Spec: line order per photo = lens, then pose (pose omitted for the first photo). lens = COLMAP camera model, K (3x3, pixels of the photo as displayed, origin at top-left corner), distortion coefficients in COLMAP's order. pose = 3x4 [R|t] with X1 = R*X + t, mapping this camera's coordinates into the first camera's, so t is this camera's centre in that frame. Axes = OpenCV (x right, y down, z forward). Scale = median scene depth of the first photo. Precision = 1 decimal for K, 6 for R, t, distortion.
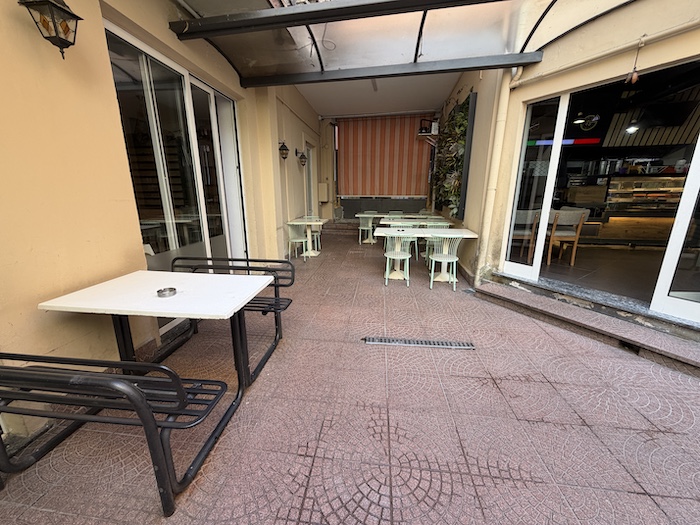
lens RADIAL K [[280.9, 0, 345.0], [0, 280.9, 259.3], [0, 0, 1]] dist [0.003604, -0.000139]
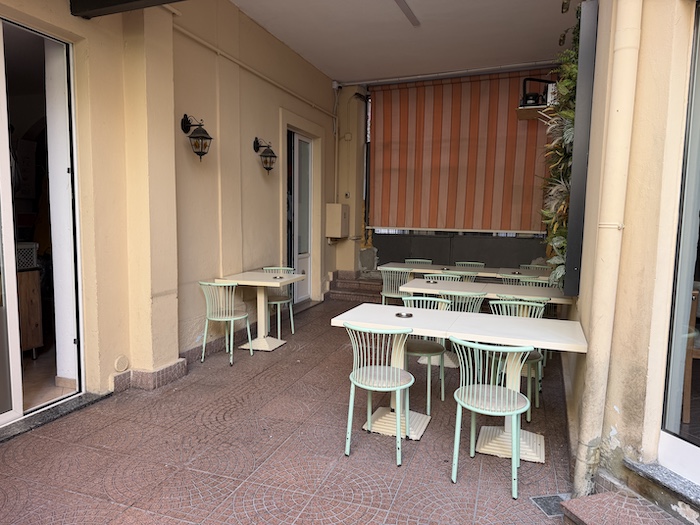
lens RADIAL K [[488.4, 0, 351.1], [0, 488.4, 260.7], [0, 0, 1]] dist [0.026303, -0.021401]
pose [[0.977873, 0.037744, -0.205768, 0.195146], [-0.067254, 0.988096, -0.138362, -0.056406], [0.198096, 0.149139, 0.968770, 0.191984]]
